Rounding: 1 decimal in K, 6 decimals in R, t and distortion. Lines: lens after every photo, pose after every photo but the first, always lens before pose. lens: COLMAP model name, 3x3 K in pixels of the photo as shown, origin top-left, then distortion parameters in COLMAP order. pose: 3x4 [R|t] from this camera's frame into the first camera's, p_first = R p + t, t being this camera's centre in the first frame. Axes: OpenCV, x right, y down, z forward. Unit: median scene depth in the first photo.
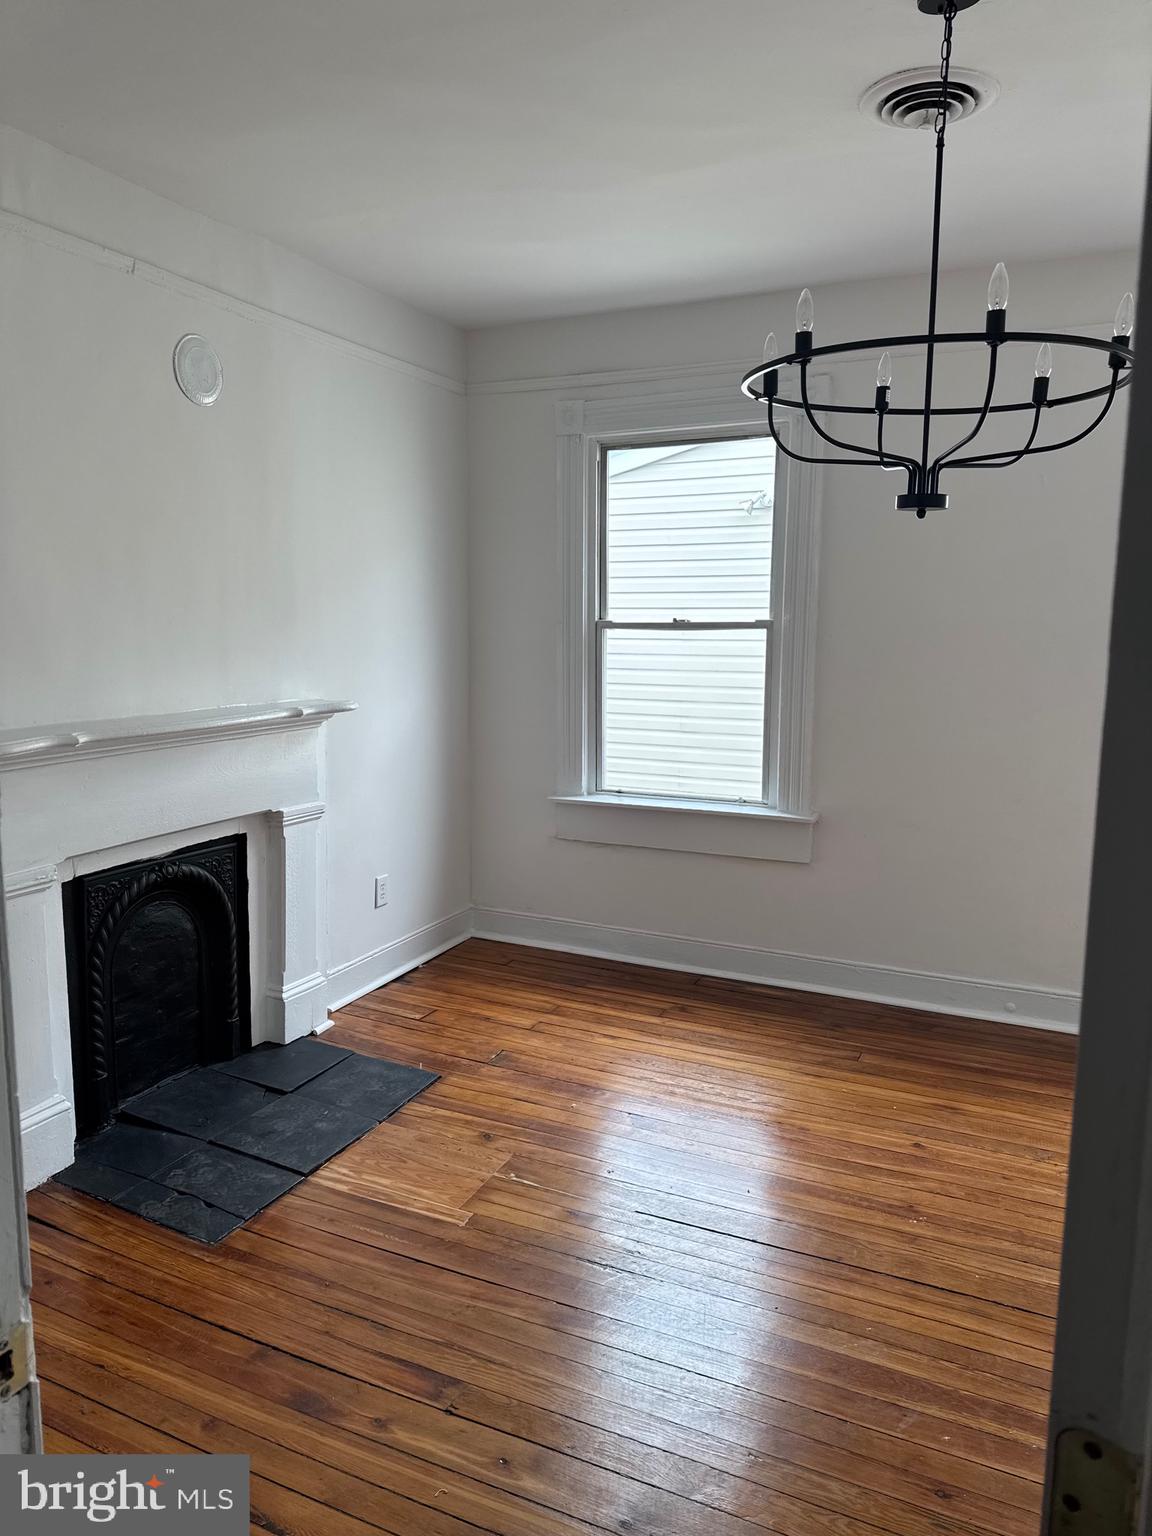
lens RADIAL K [[1086.4, 0, 565.3], [0, 1086.4, 766.3], [0, 0, 1]] dist [0.065490, -0.064063]
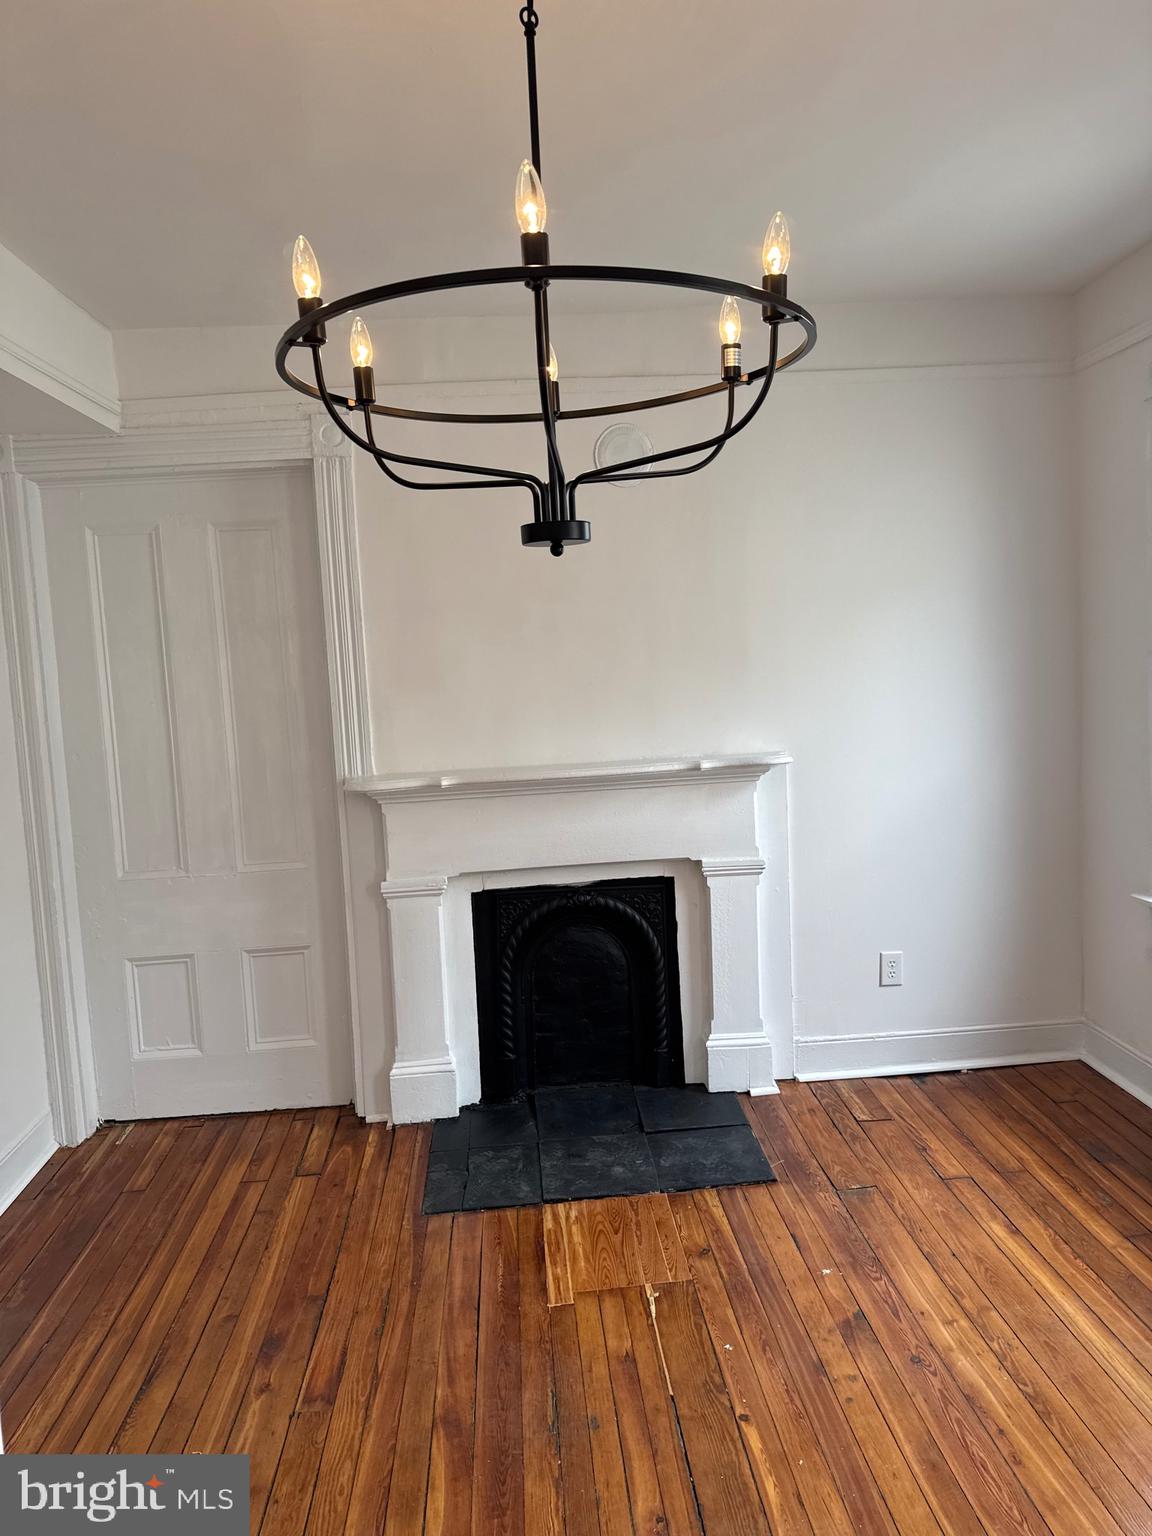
lens RADIAL K [[1086.4, 0, 565.9], [0, 1086.4, 757.9], [0, 0, 1]] dist [0.065490, -0.064063]
pose [[0.493514, 0.046638, -0.868487, 0.583816], [-0.069449, 0.997486, 0.014101, -0.063550], [0.866961, 0.053357, 0.495512, 0.400726]]
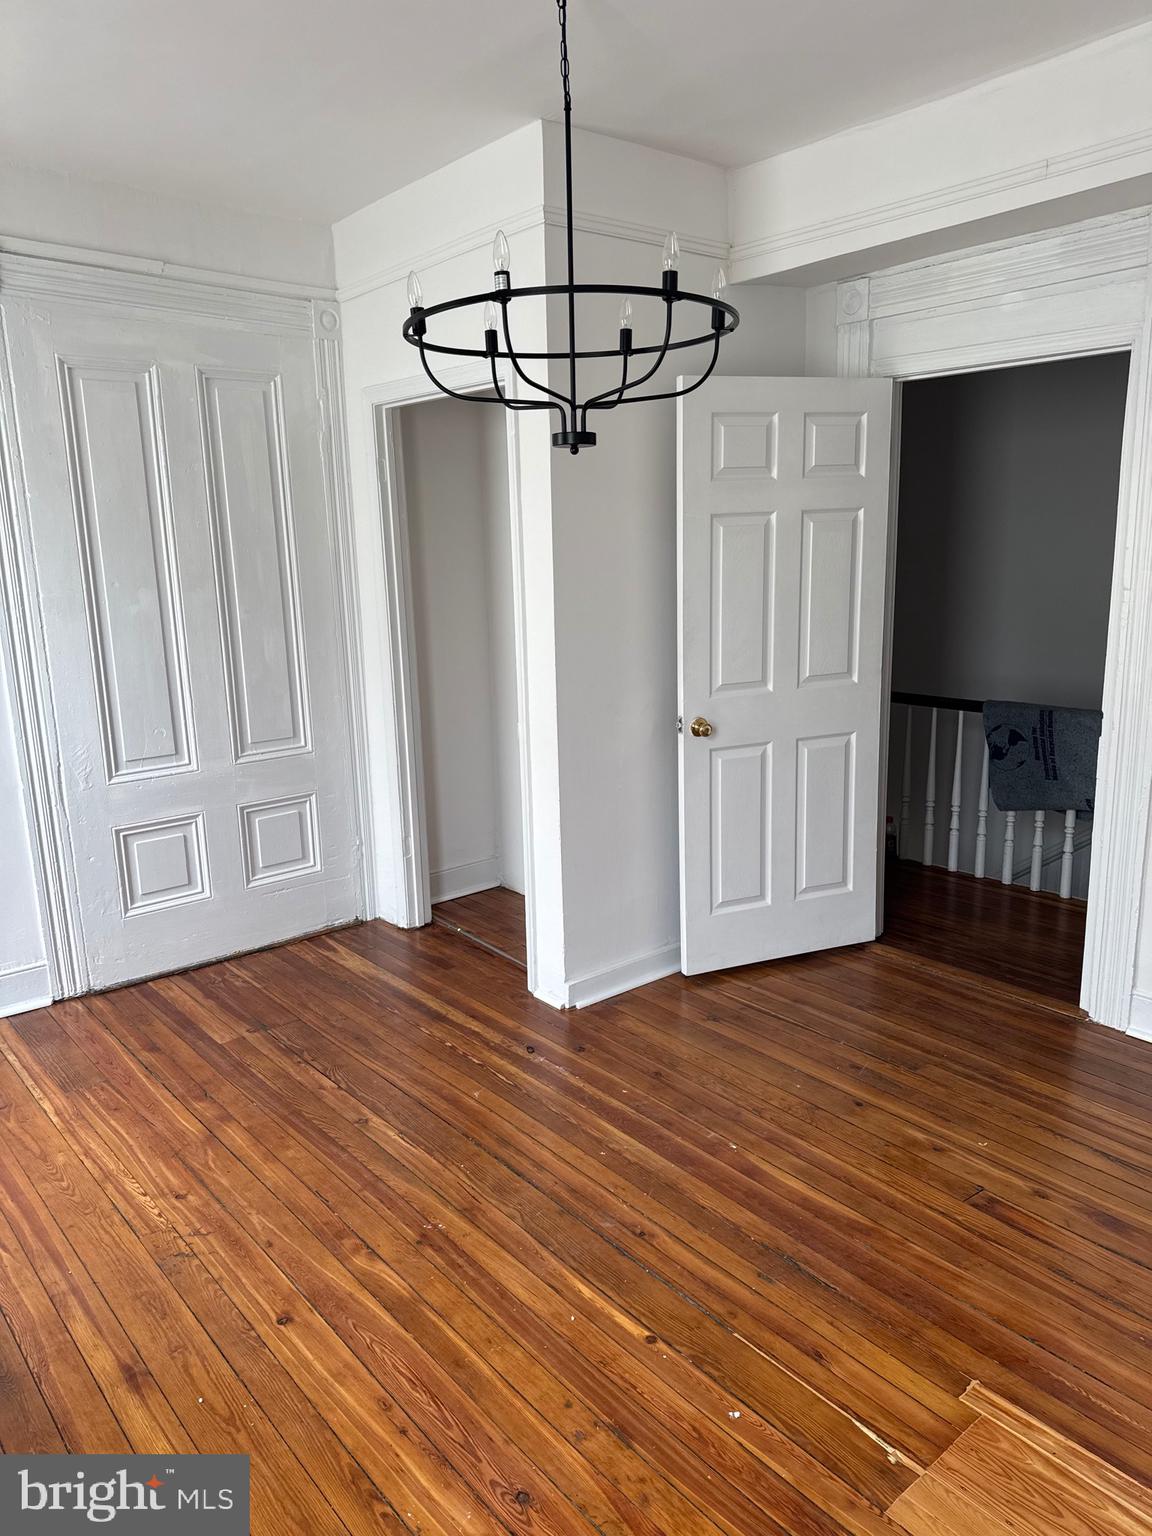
lens RADIAL K [[1086.4, 0, 573.7], [0, 1086.4, 767.9], [0, 0, 1]] dist [0.065490, -0.064063]
pose [[-0.914795, -0.062363, 0.399074, -0.092668], [0.080580, 0.939972, 0.331602, -0.180070], [-0.395799, 0.335505, -0.854857, 1.264548]]
